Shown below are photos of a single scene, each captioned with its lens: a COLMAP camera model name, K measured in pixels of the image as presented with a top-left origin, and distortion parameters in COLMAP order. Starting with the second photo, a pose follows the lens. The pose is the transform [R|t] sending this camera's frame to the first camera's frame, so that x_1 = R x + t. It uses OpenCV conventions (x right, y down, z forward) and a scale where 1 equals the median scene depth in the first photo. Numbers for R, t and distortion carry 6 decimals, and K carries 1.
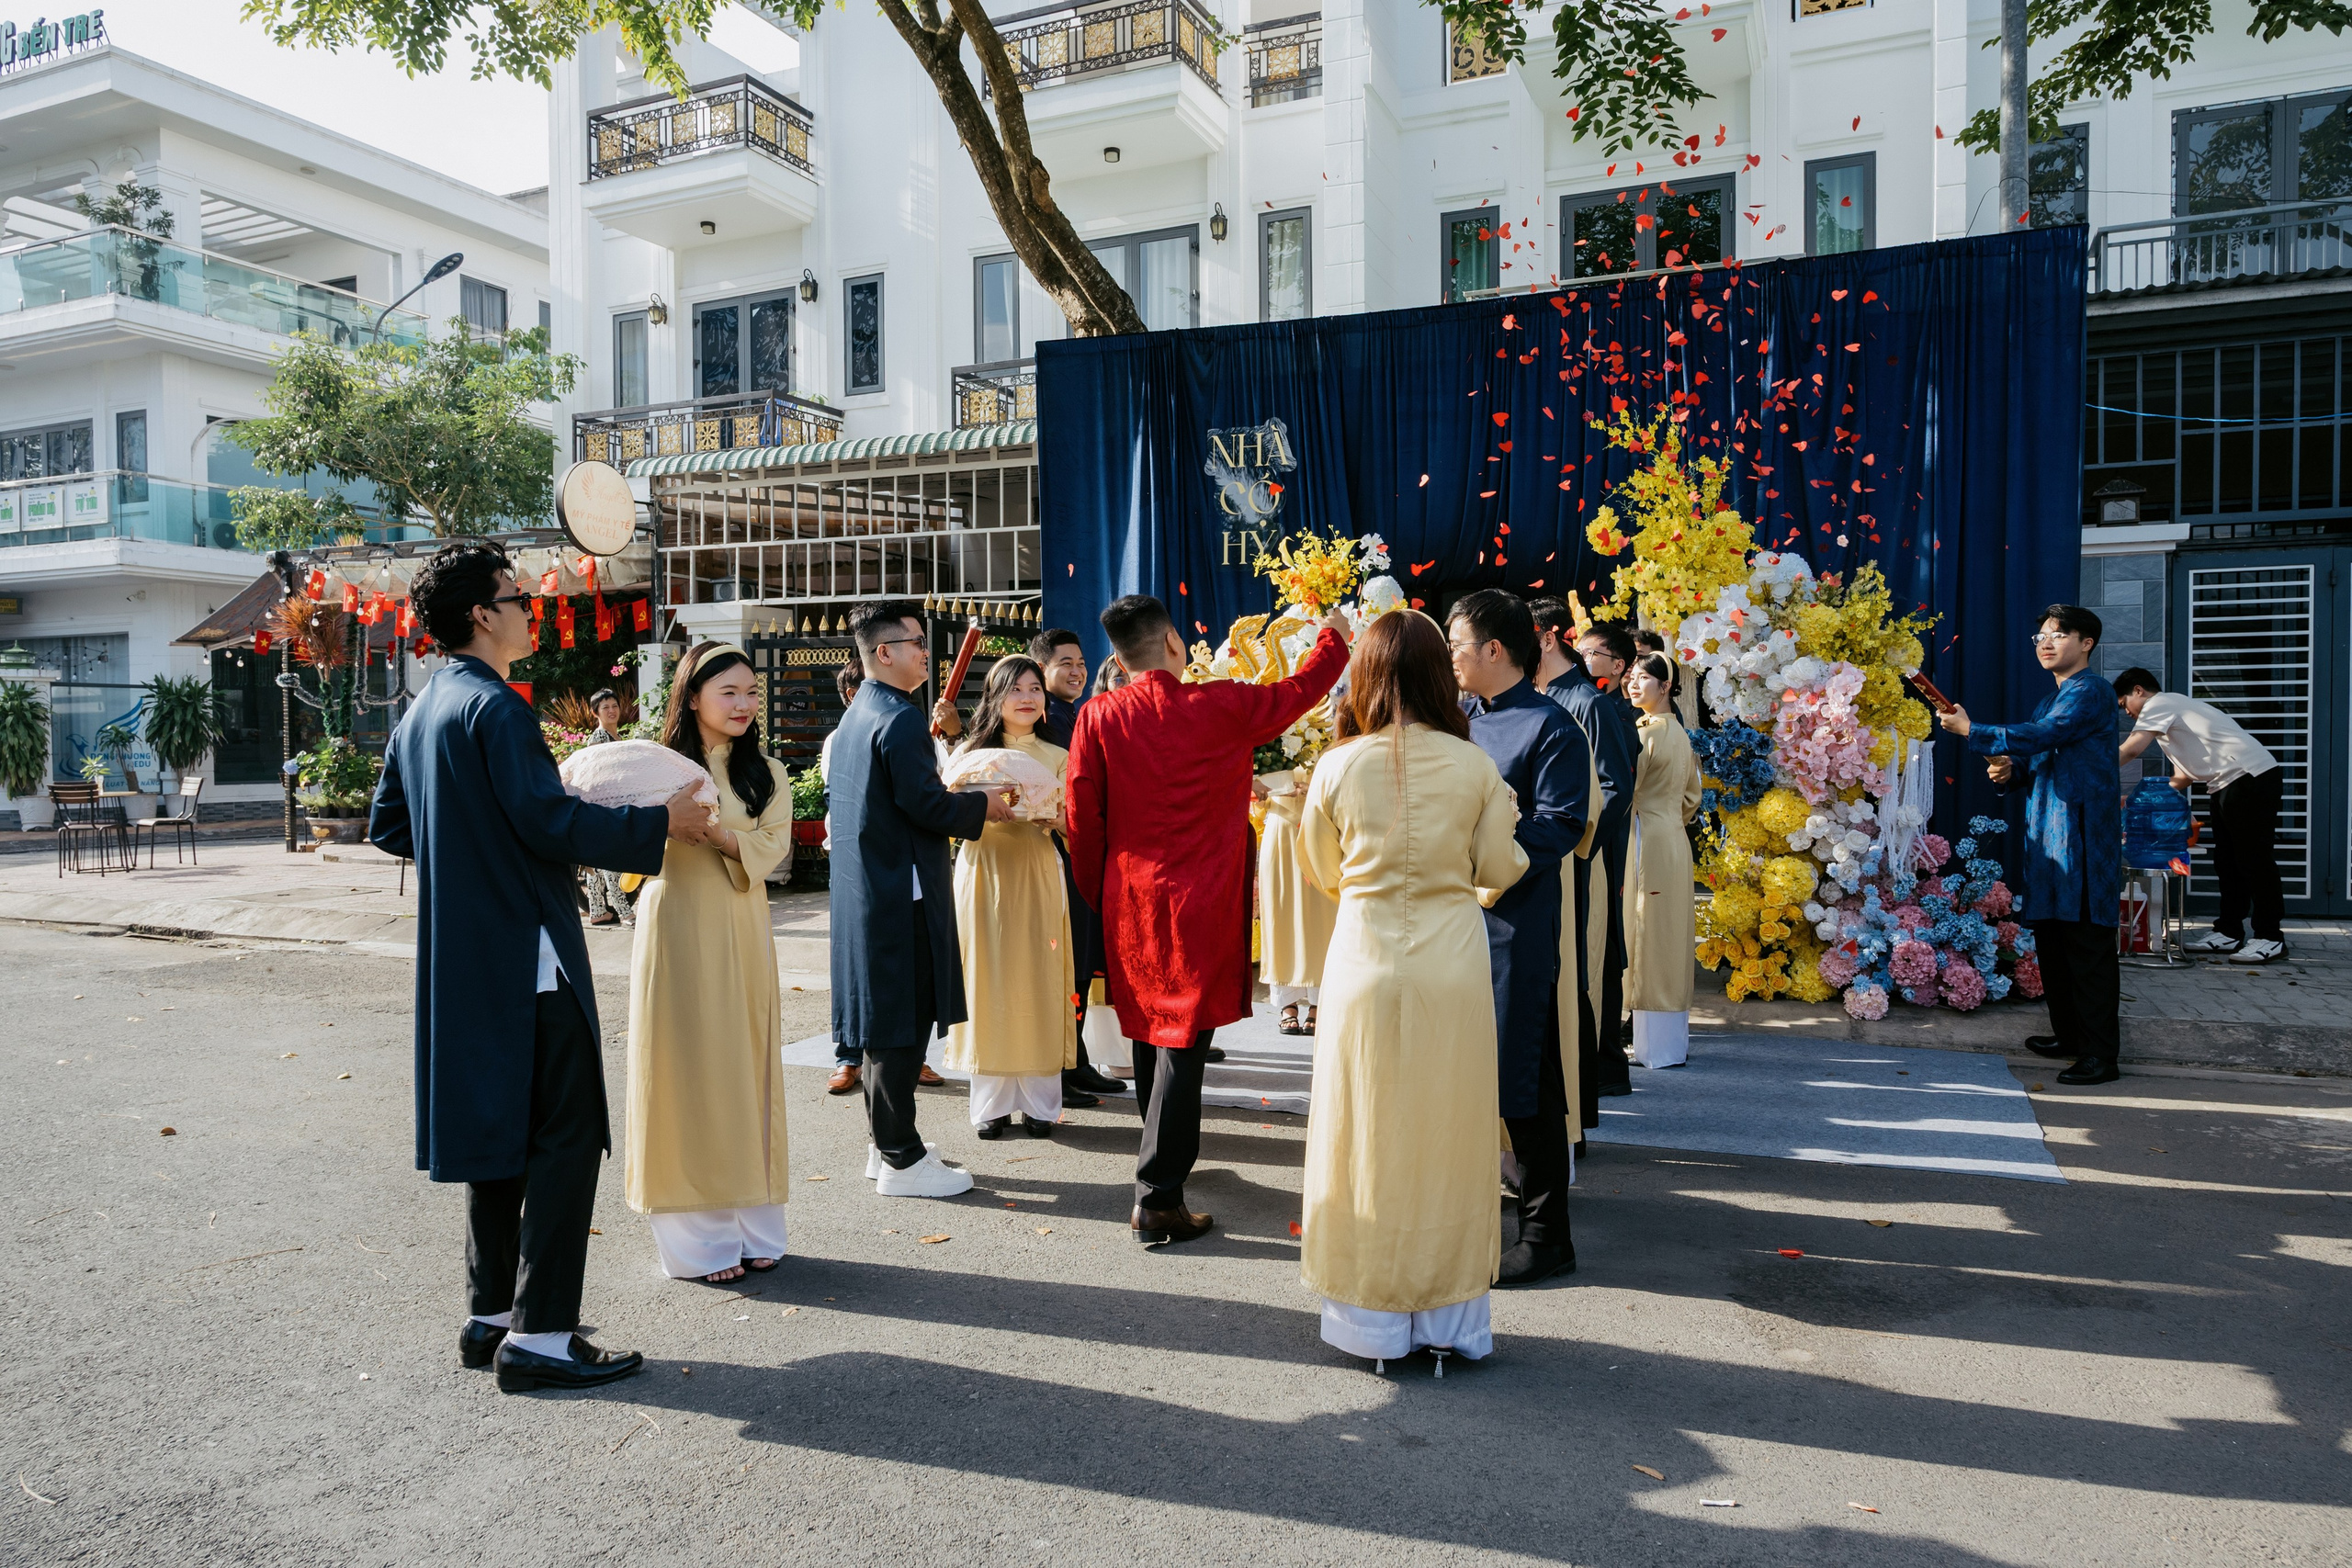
lens RADIAL K [[1597.2, 0, 1161.5], [0, 1597.2, 785.9], [0, 0, 1]] dist [-0.022342, 0.018277]
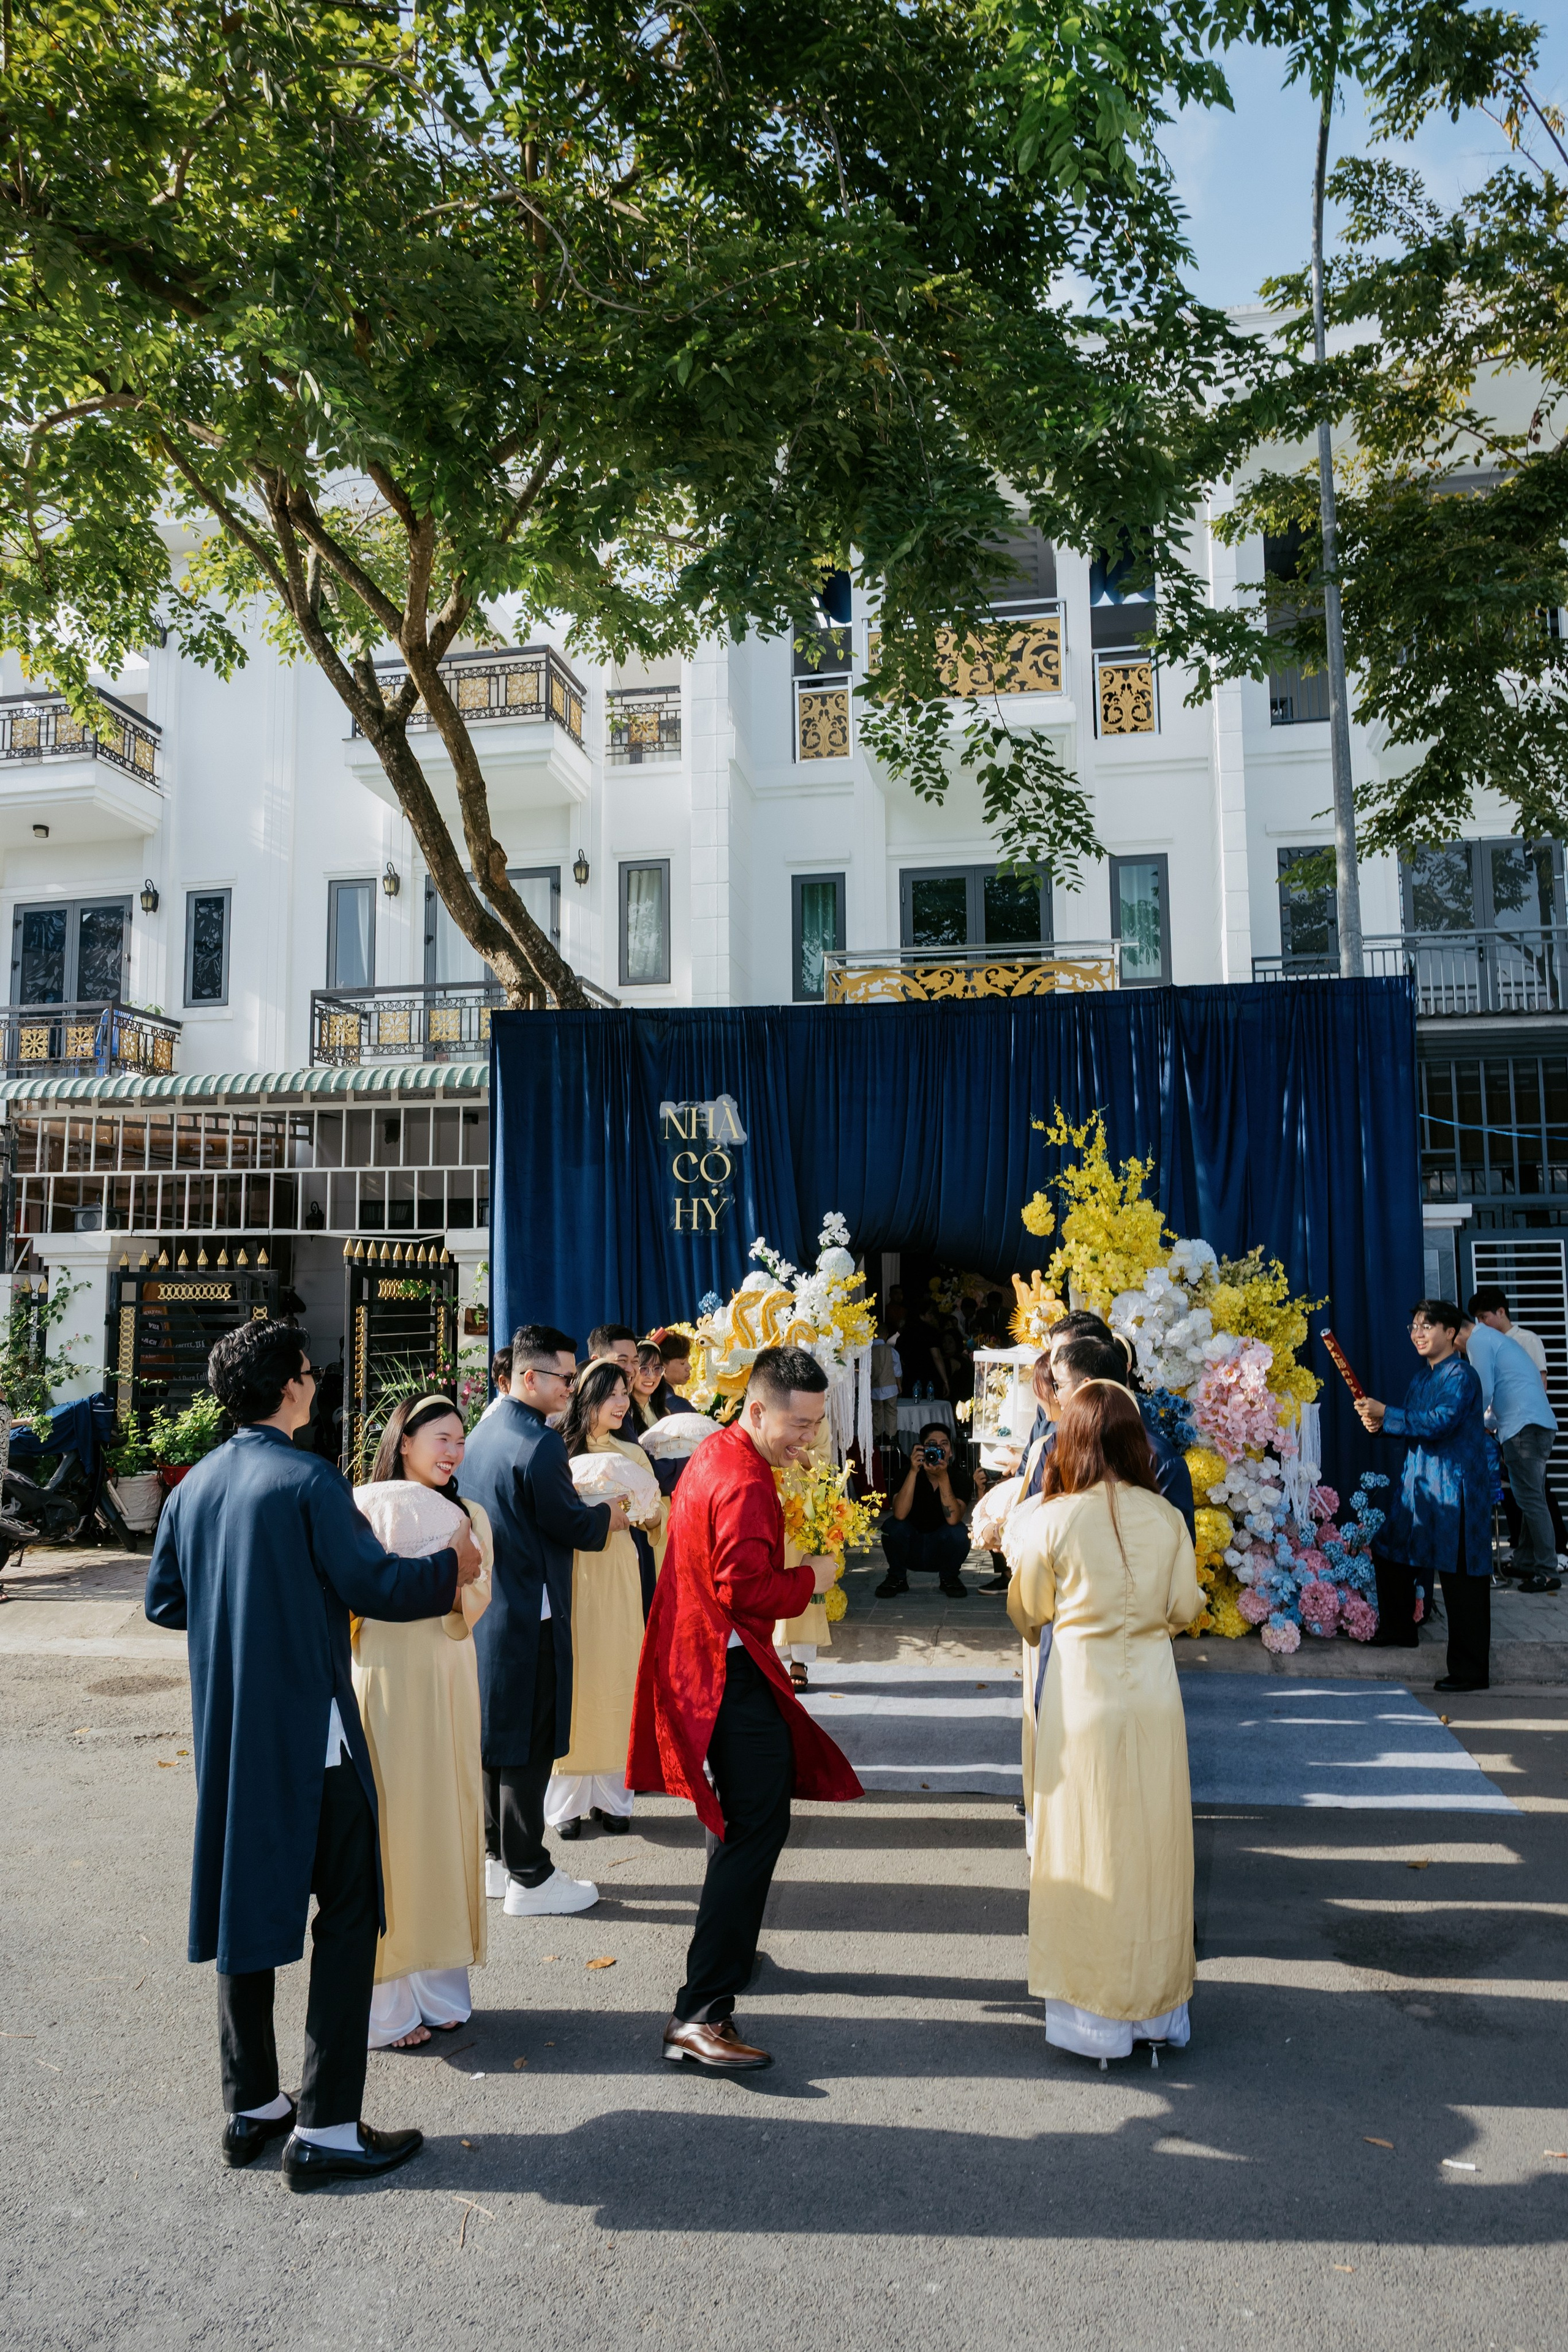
lens RADIAL K [[1597.3, 0, 785.9], [0, 1597.3, 1162.0], [0, 0, 1]] dist [-0.022342, 0.018277]
pose [[0.970929, 0.021412, 0.238408, -0.105157], [0.008845, 0.992102, -0.125124, -0.036842], [-0.239204, 0.123595, 0.963071, -0.029649]]
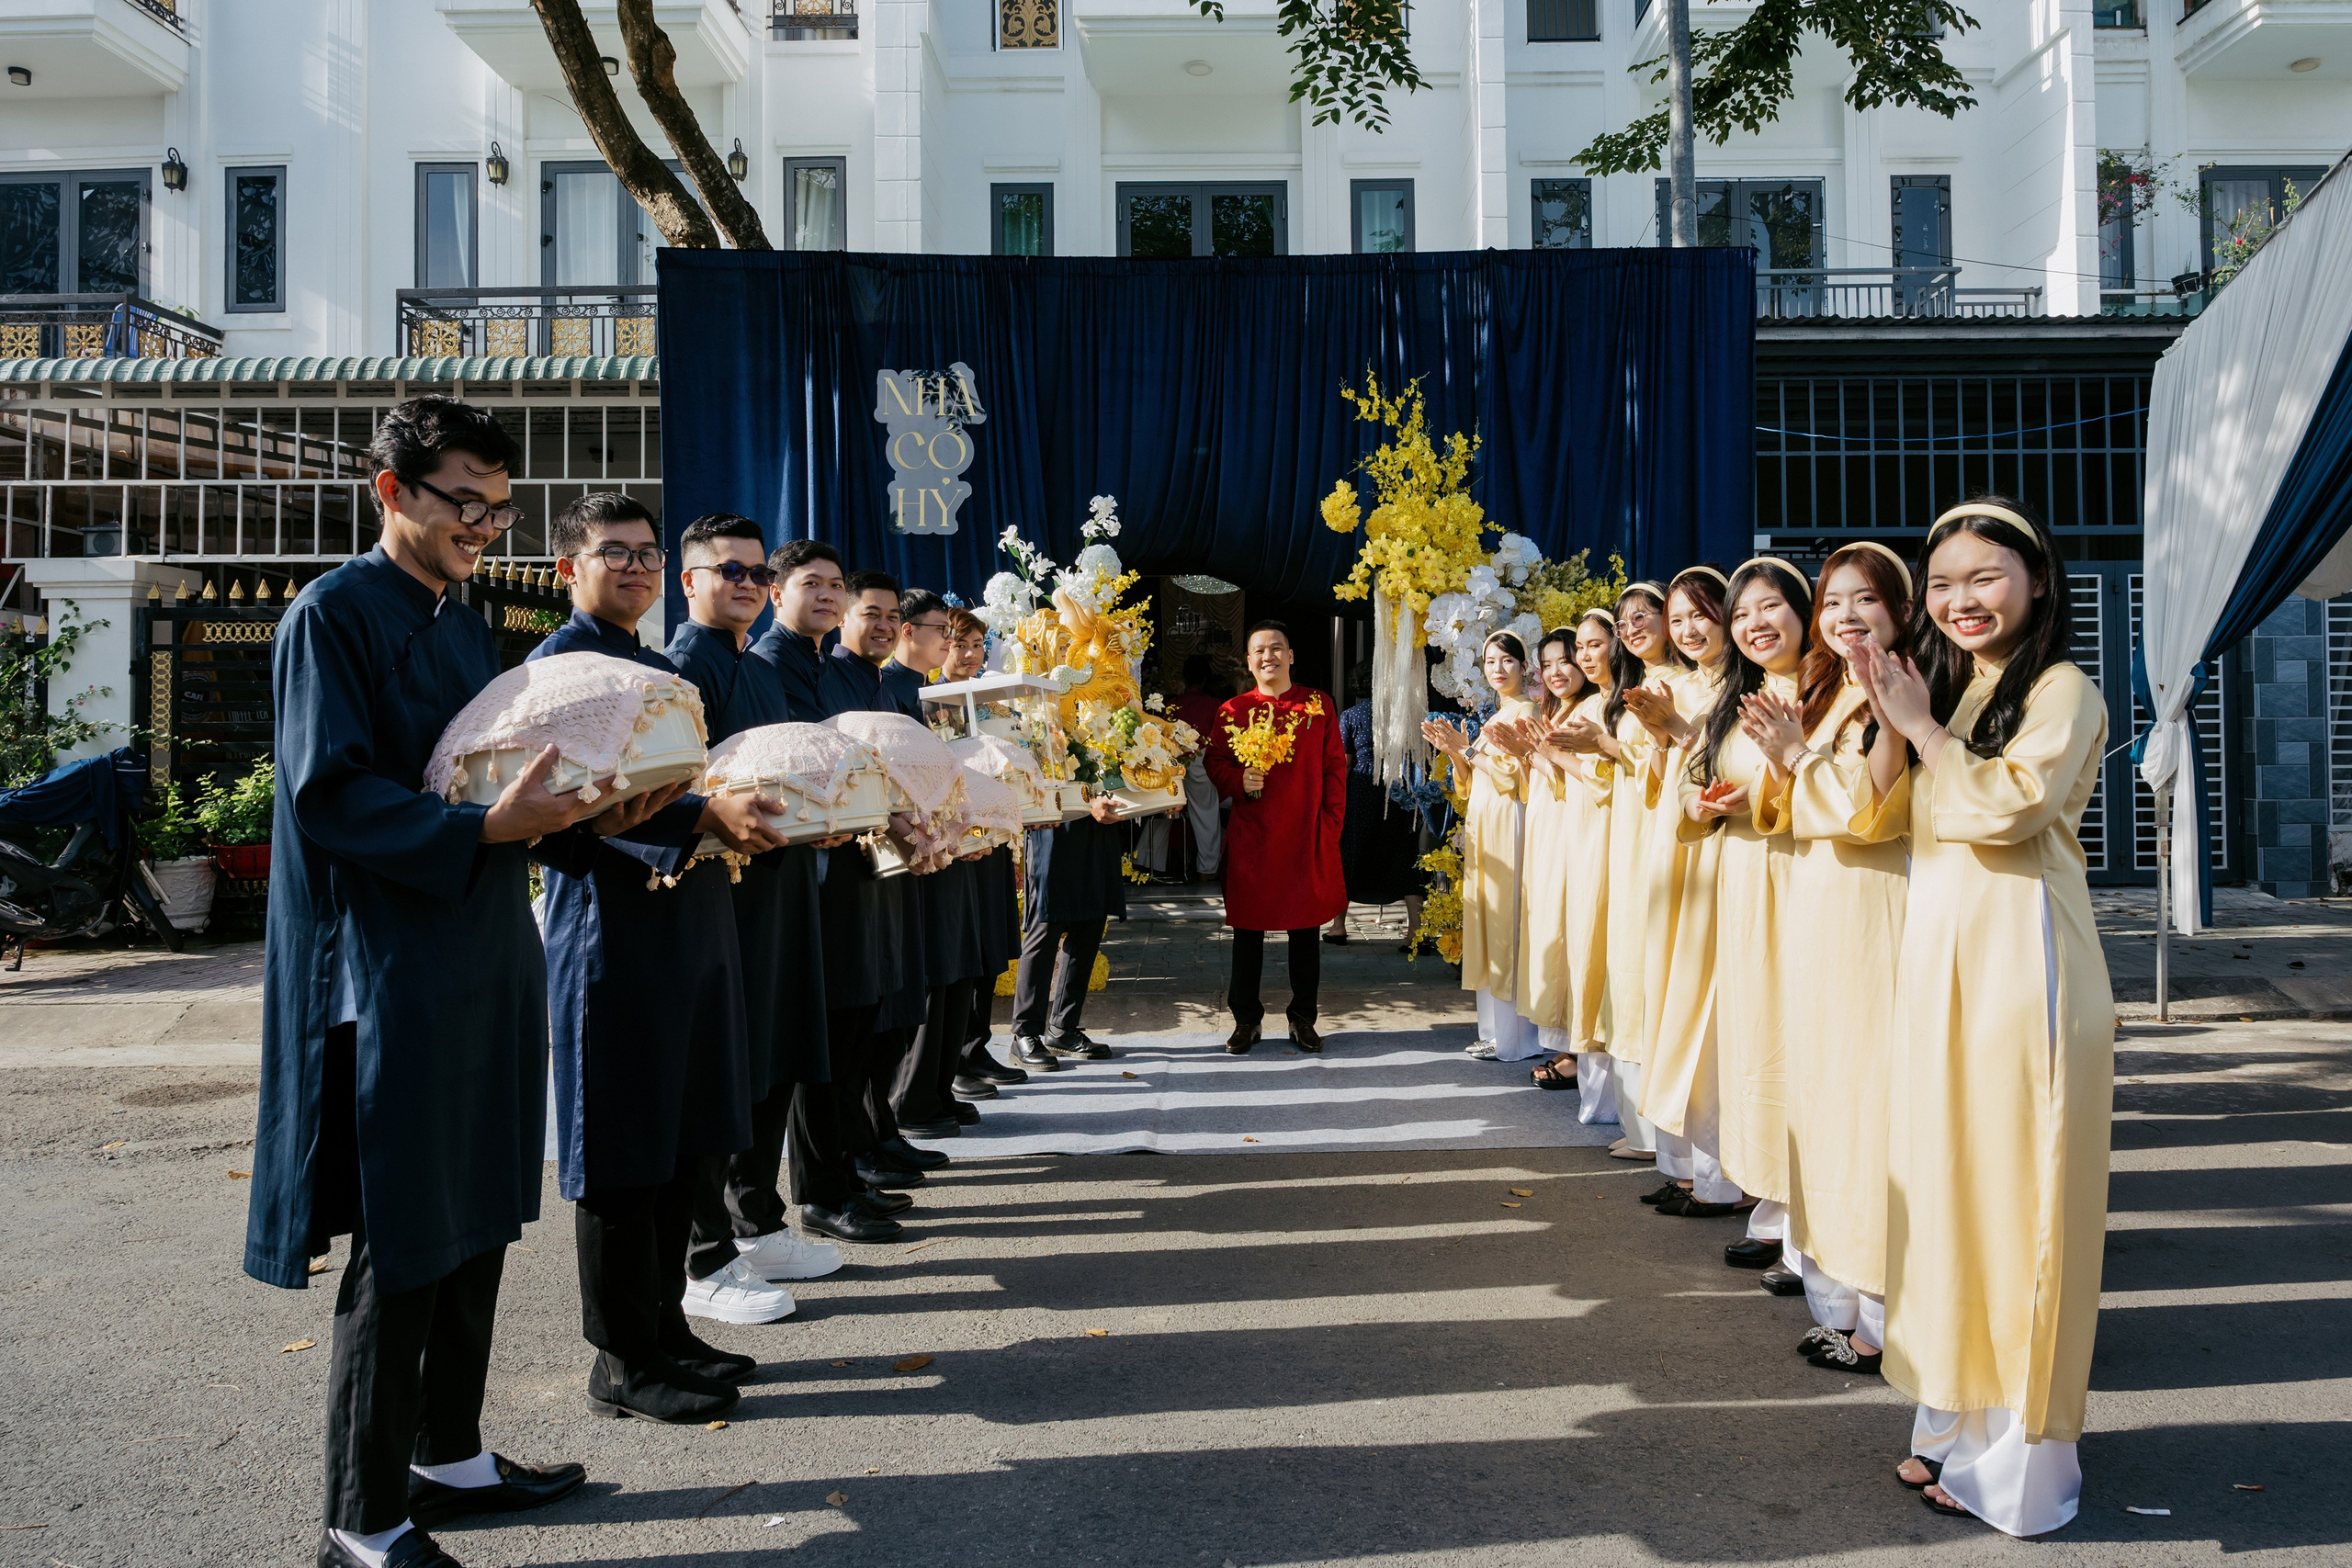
lens RADIAL K [[1658.8, 0, 1242.8], [0, 1658.8, 718.7], [0, 0, 1]] dist [-0.009263, -0.000307]
pose [[0.908258, 0.004113, 0.418391, -0.122527], [0.018277, 0.998607, -0.049493, 0.009763], [-0.418012, 0.052599, 0.906917, 0.082587]]
